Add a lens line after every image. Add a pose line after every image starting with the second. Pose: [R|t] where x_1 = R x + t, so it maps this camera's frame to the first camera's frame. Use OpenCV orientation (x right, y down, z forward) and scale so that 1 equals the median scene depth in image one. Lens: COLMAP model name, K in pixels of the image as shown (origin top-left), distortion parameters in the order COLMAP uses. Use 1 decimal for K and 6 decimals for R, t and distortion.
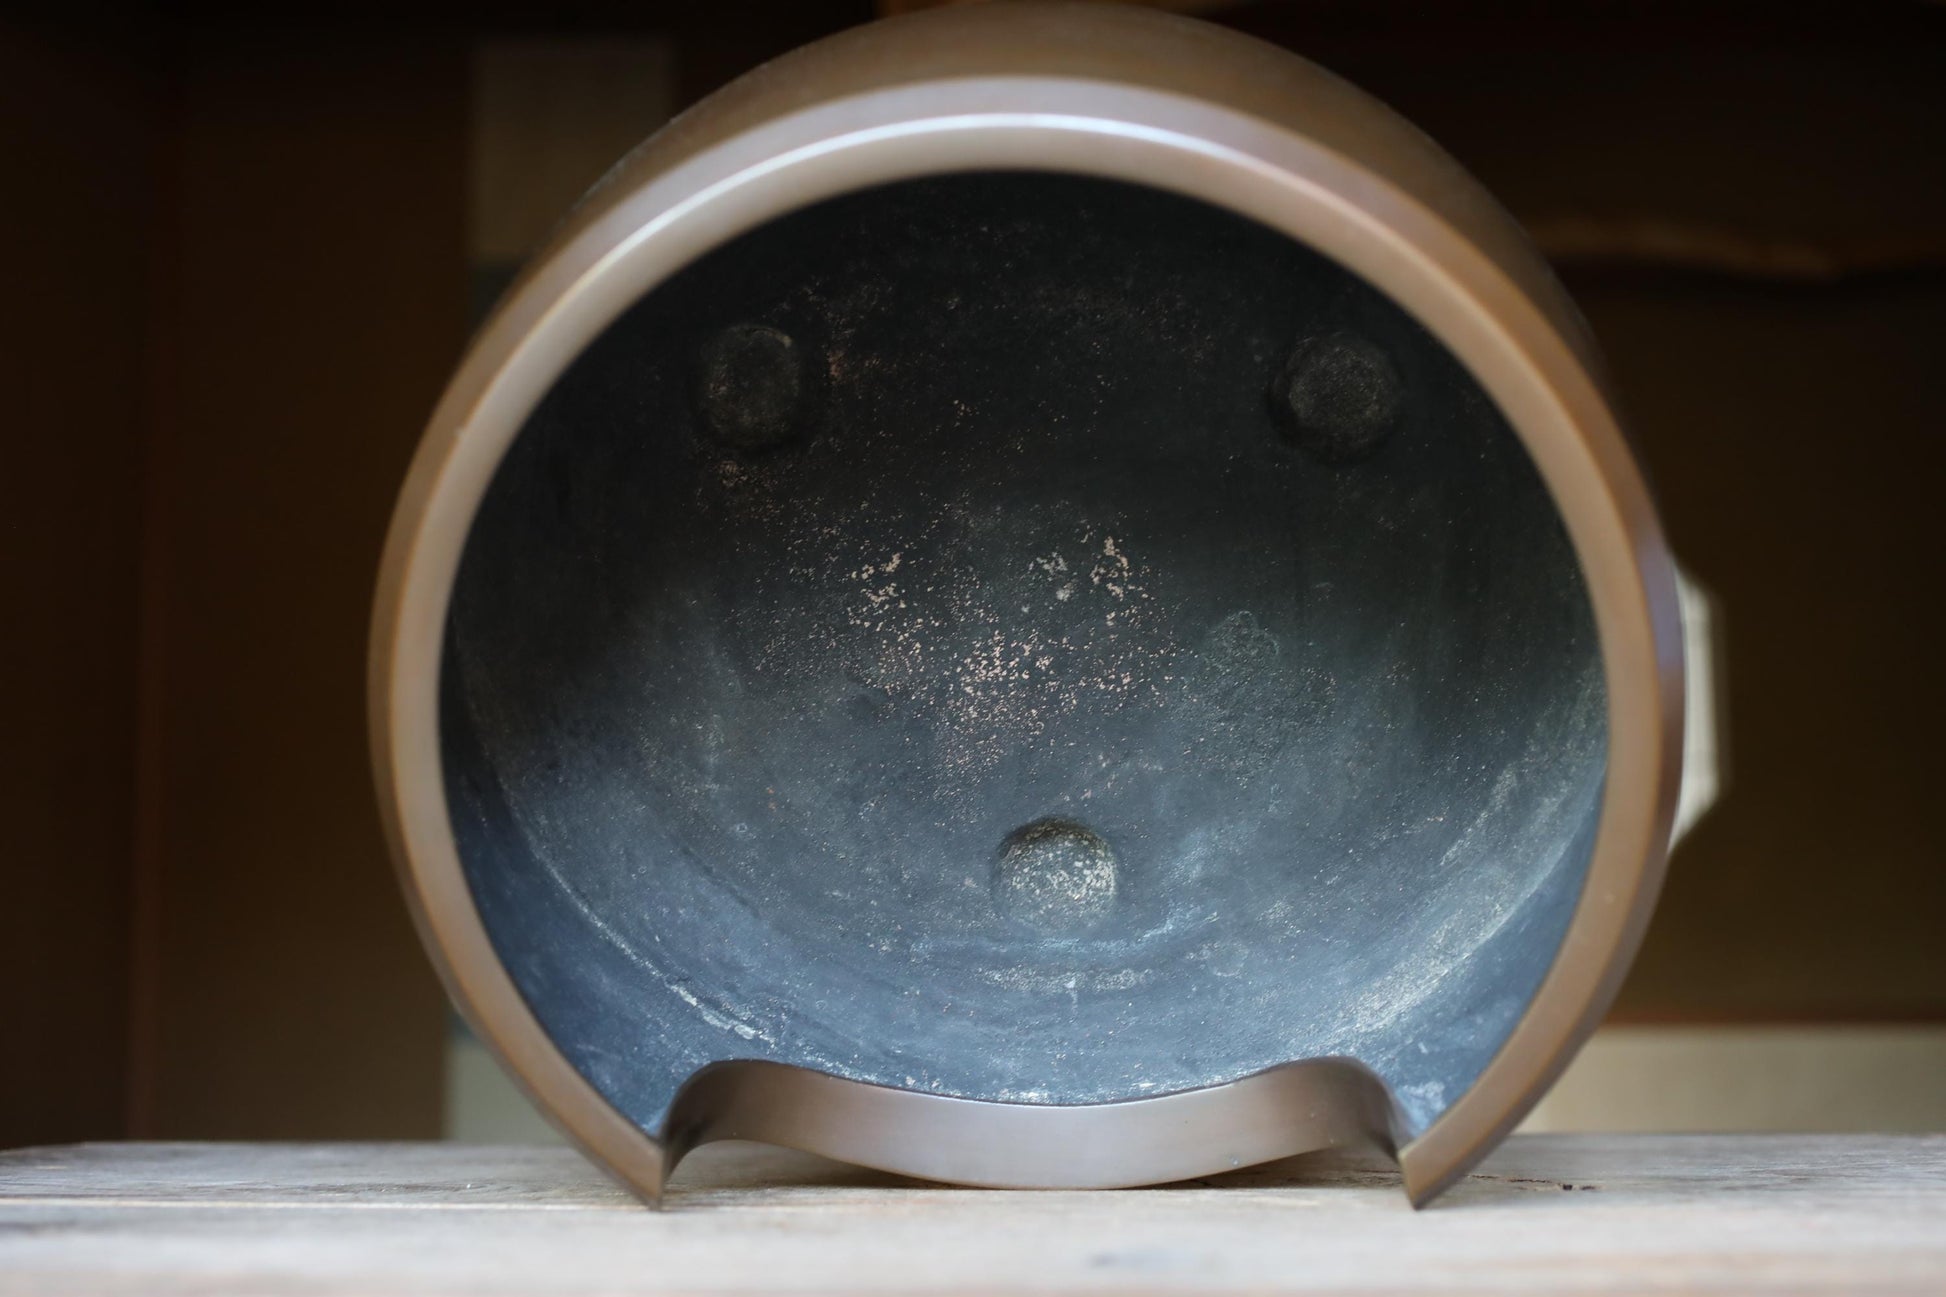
lens RADIAL K [[3001.1, 0, 965.1], [0, 3001.1, 650.4], [0, 0, 1]] dist [-0.041239, 0.283849]
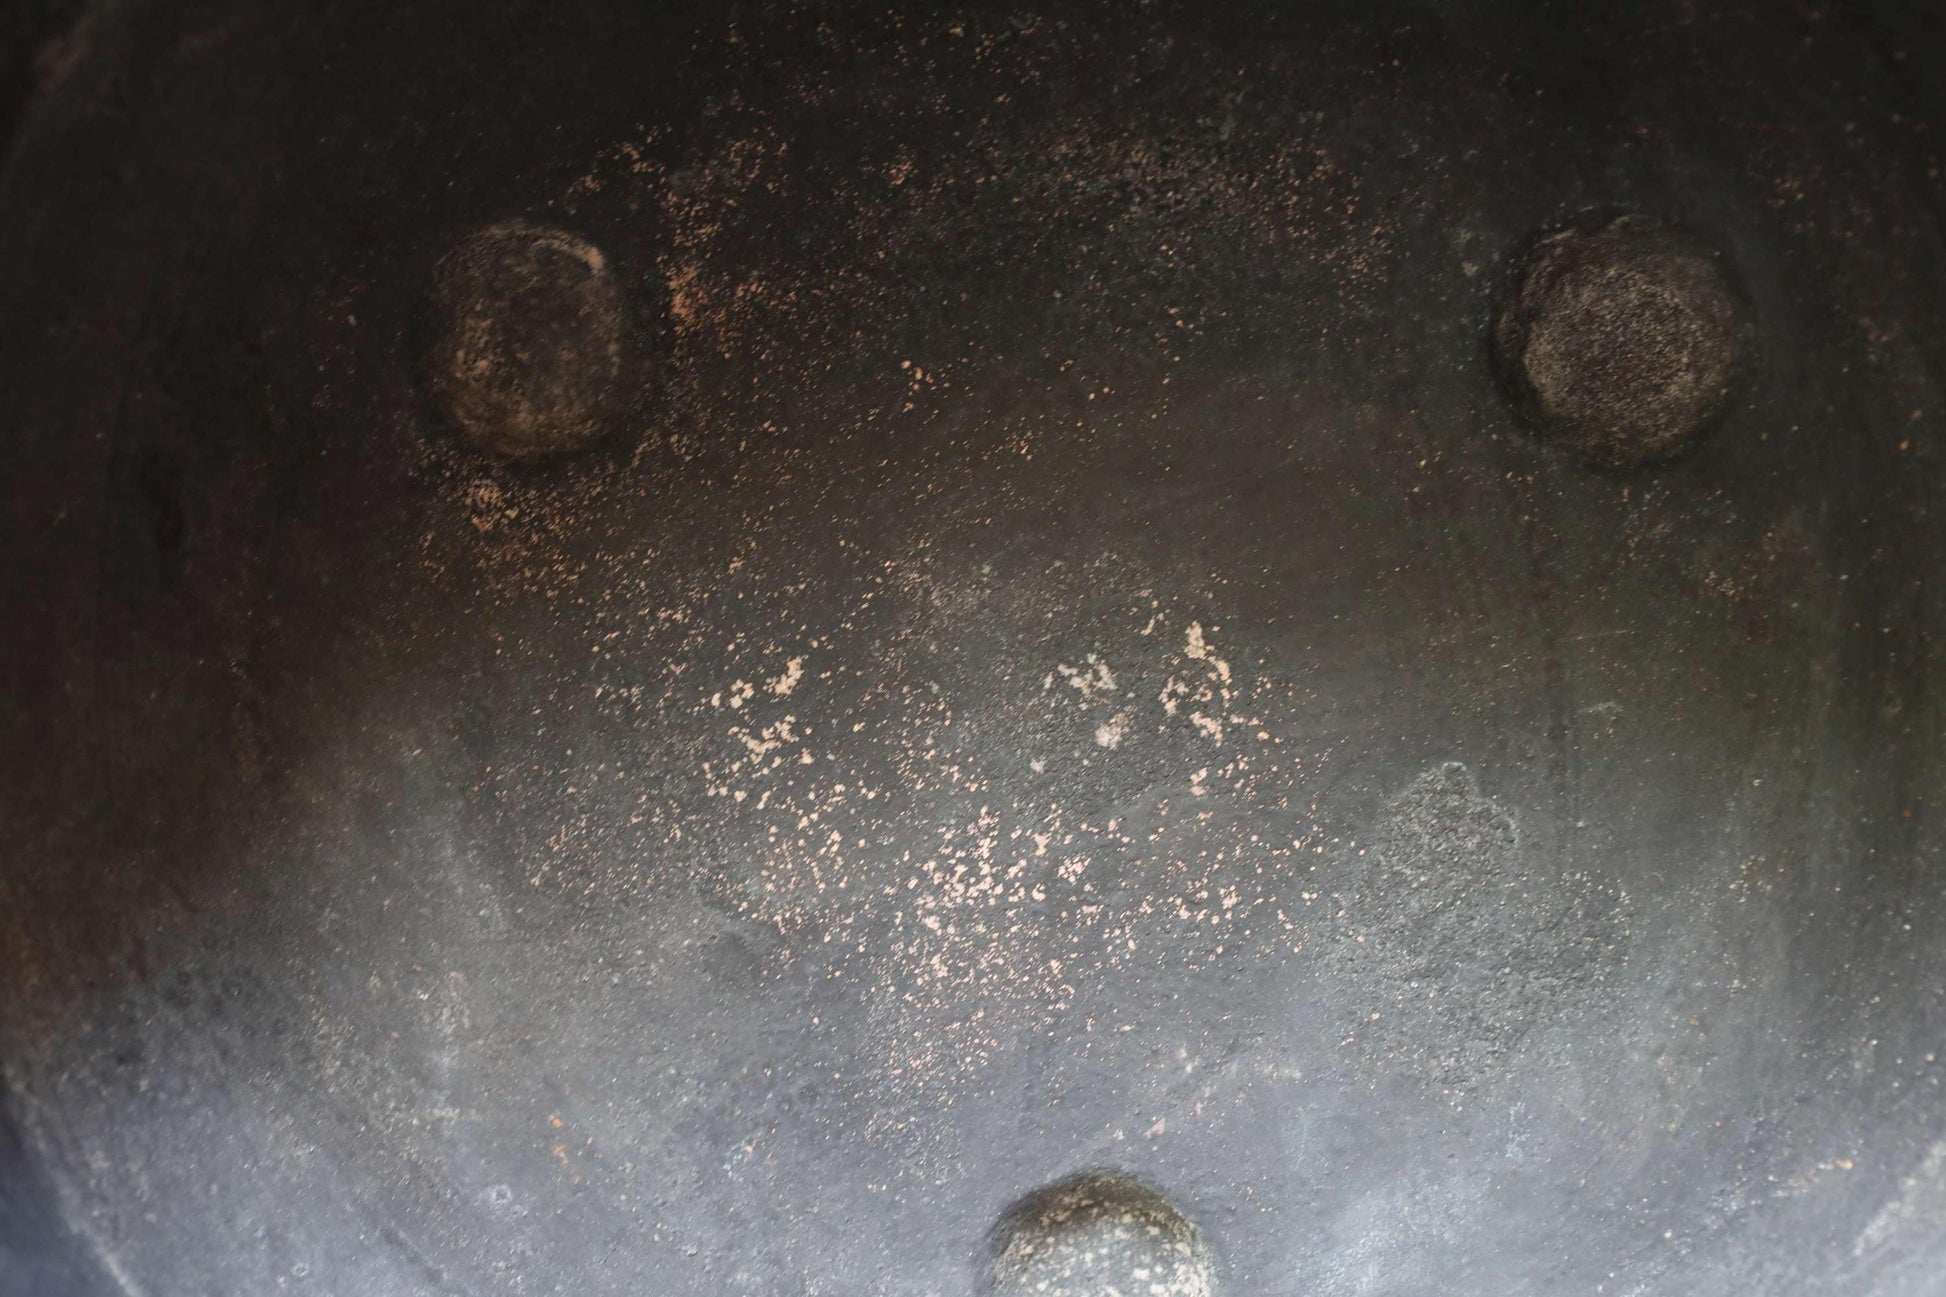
lens RADIAL K [[3001.1, 0, 965.1], [0, 3001.1, 650.4], [0, 0, 1]] dist [-0.041239, 0.283849]
pose [[0.999967, -0.000947, -0.008096, 0.011545], [-0.000846, 0.975798, -0.218673, 0.082602], [0.008107, 0.218672, 0.975765, 0.476796]]
